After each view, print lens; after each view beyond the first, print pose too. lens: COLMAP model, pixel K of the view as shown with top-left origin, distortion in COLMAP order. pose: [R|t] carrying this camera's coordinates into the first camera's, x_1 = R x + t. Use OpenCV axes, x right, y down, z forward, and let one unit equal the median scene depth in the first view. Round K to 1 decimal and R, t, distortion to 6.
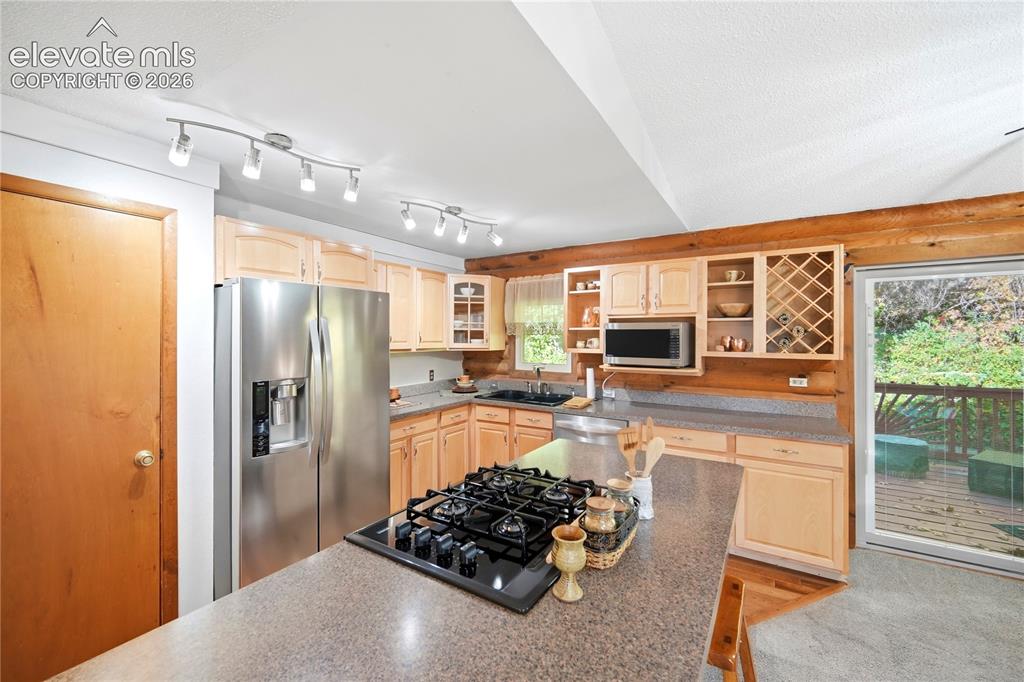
lens RADIAL K [[412.8, 0, 508.2], [0, 412.8, 335.7], [0, 0, 1]] dist [-0.002439, -0.000296]
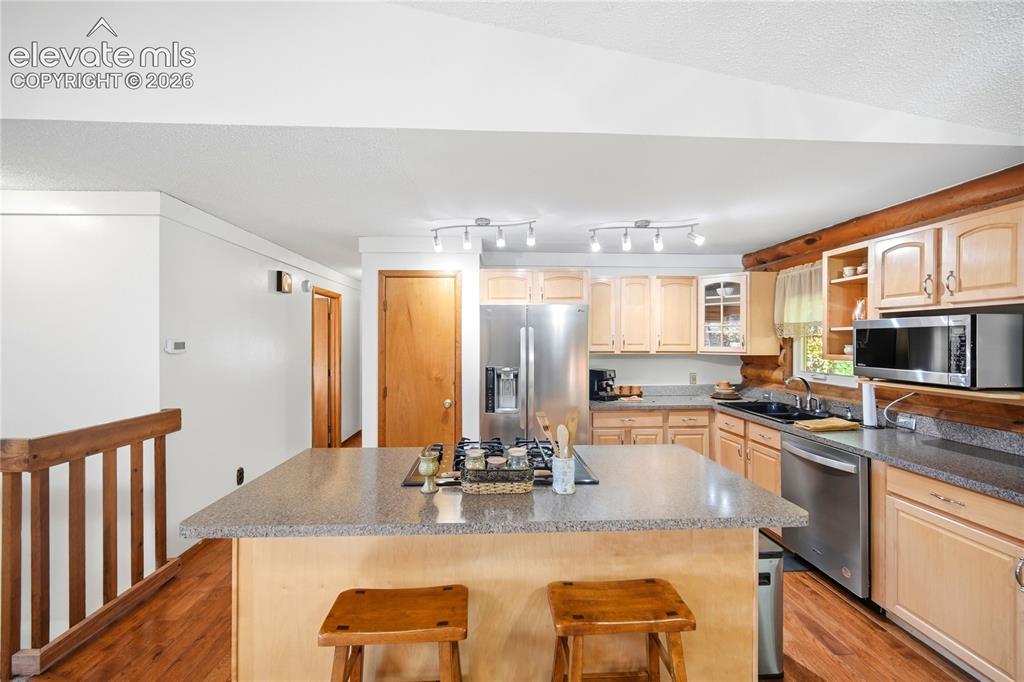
lens RADIAL K [[404.0, 0, 508.9], [0, 404.0, 341.4], [0, 0, 1]] dist [-0.000992, 0.000215]
pose [[0.575714, -0.000764, -0.817651, 0.467420], [0.003357, 0.999993, 0.001430, 0.003694], [0.817644, -0.003568, 0.575713, 0.085155]]
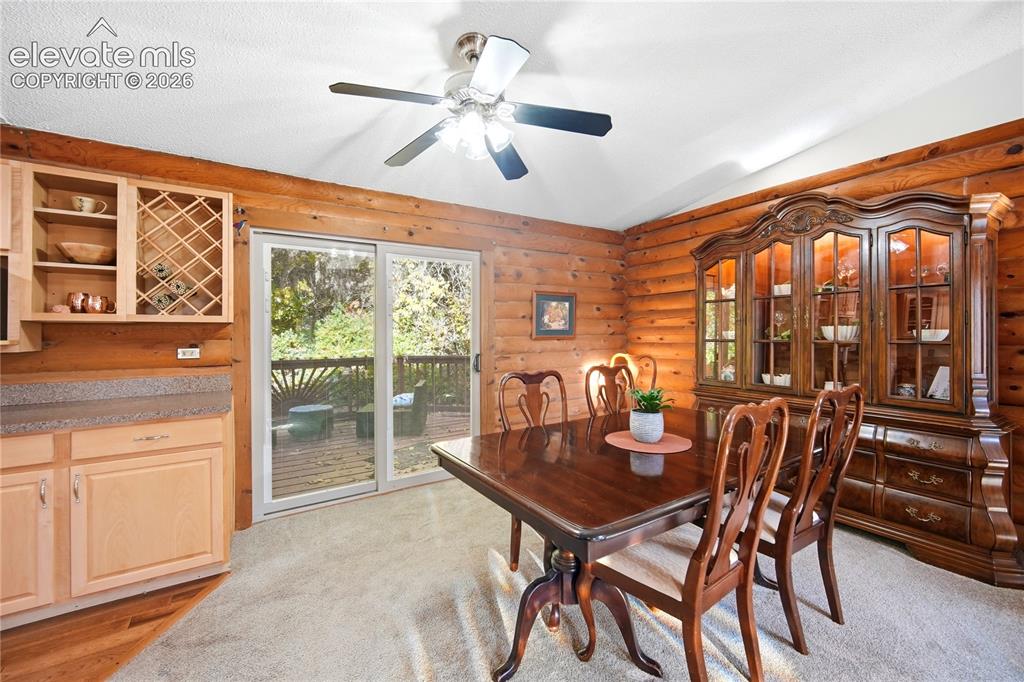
lens RADIAL K [[418.8, 0, 508.6], [0, 418.8, 329.3], [0, 0, 1]] dist [-0.001212, -0.000120]
pose [[0.417018, 0.002317, 0.908895, 0.188526], [0.005500, 0.999972, -0.005072, 0.066549], [-0.908881, 0.007114, 0.416994, 0.057202]]
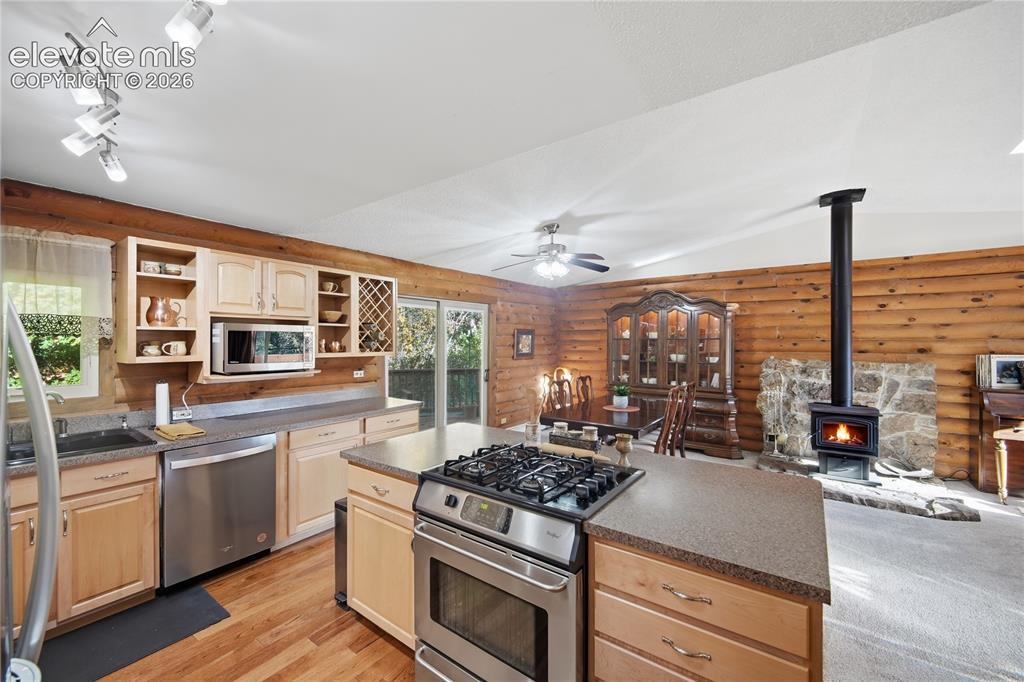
lens RADIAL K [[407.6, 0, 508.0], [0, 407.6, 337.7], [0, 0, 1]] dist [-0.001186, -0.000002]
pose [[0.069603, 0.004922, 0.997563, -0.525226], [-0.003909, 0.999981, -0.004661, 0.000458], [-0.997567, -0.003575, 0.069621, 0.394458]]
